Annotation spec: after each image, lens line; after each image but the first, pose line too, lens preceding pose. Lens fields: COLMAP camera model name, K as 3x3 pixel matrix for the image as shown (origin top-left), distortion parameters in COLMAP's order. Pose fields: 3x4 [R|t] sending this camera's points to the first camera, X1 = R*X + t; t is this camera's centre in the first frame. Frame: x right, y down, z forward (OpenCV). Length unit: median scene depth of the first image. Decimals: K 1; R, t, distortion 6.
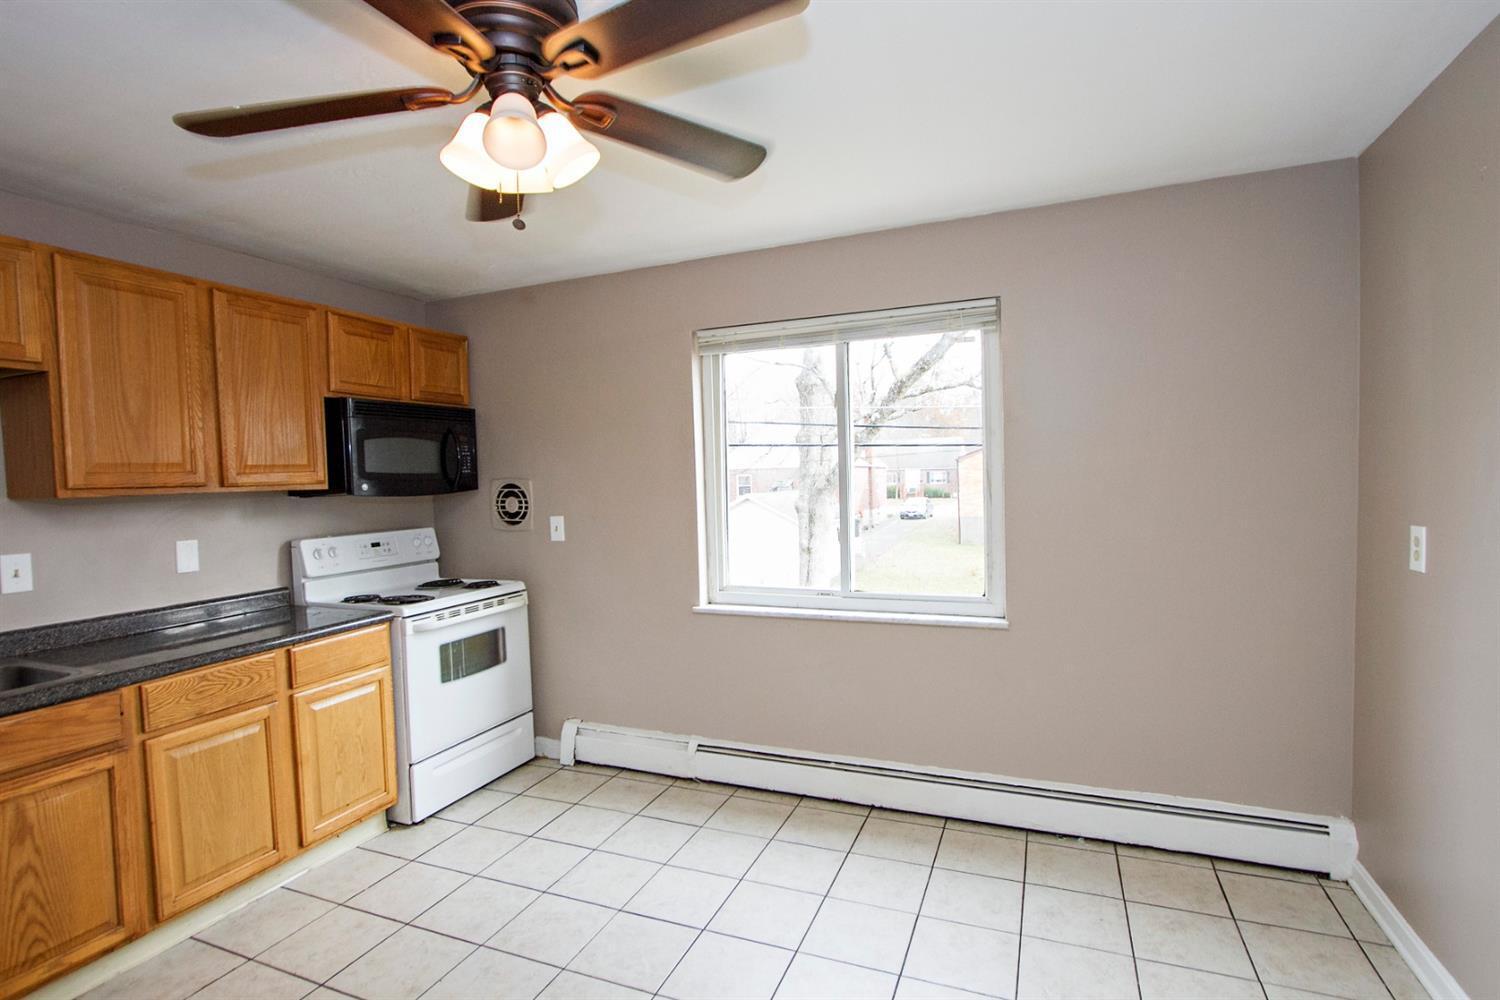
lens RADIAL K [[707.4, 0, 751.4], [0, 707.4, 505.5], [0, 0, 1]] dist [-0.000737, 0.000947]
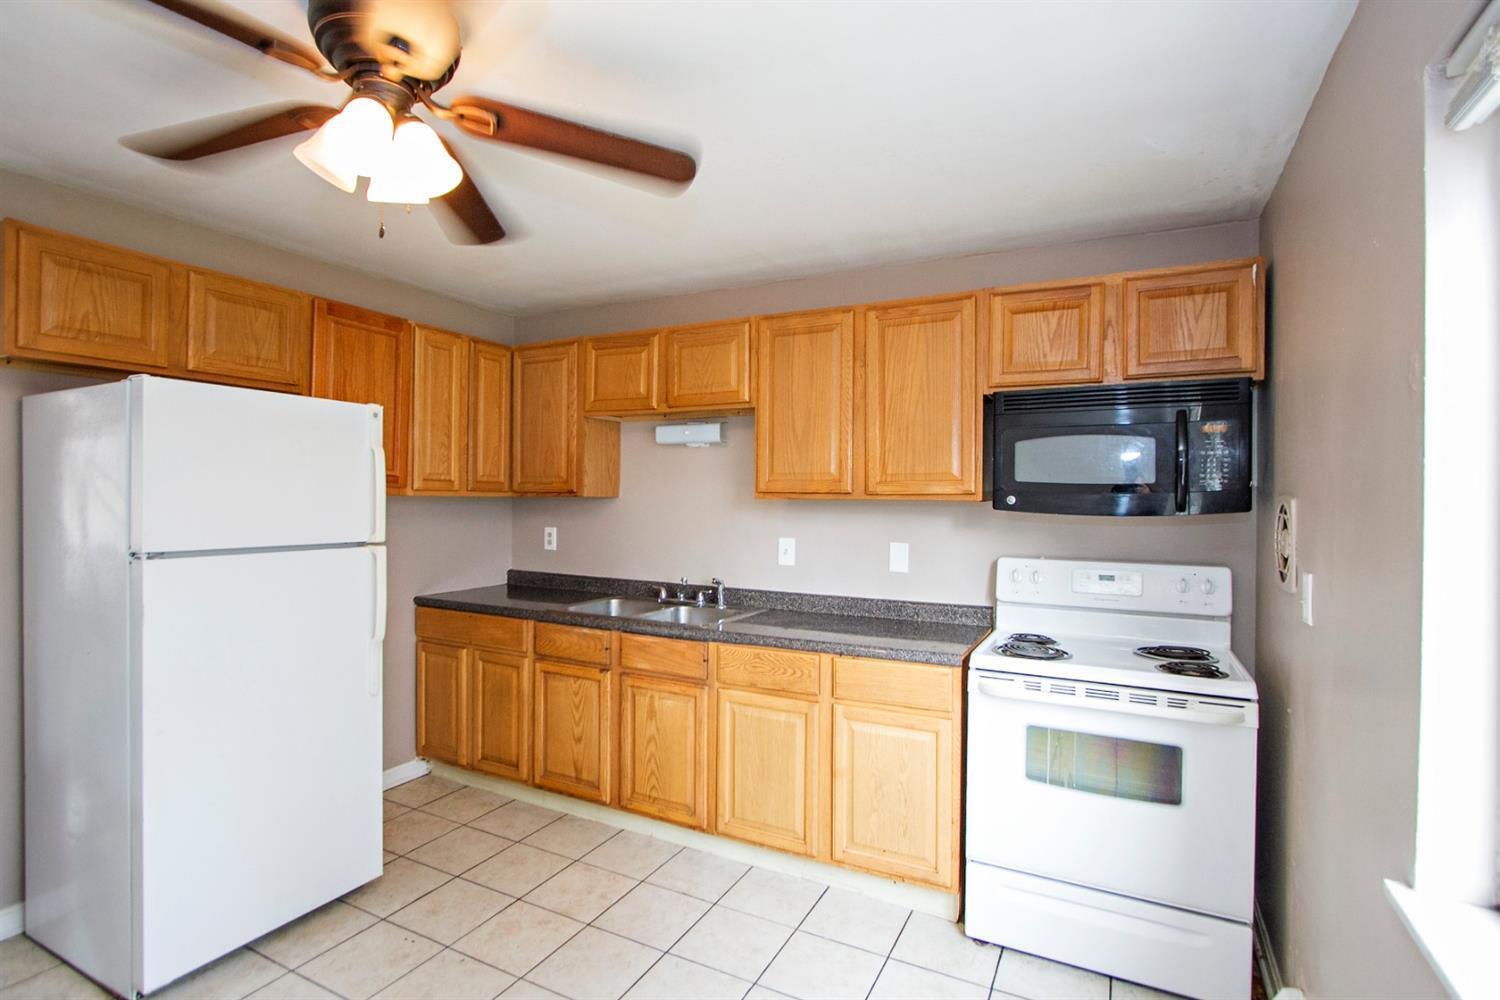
lens RADIAL K [[736.0, 0, 750.0], [0, 736.0, 500.0], [0, 0, 1]] dist [-0.006025, -0.000139]
pose [[-0.072157, 0.037146, -0.996701, 0.396187], [-0.050708, 0.997877, 0.040861, -0.057850], [0.996103, 0.053489, -0.070120, 0.964605]]
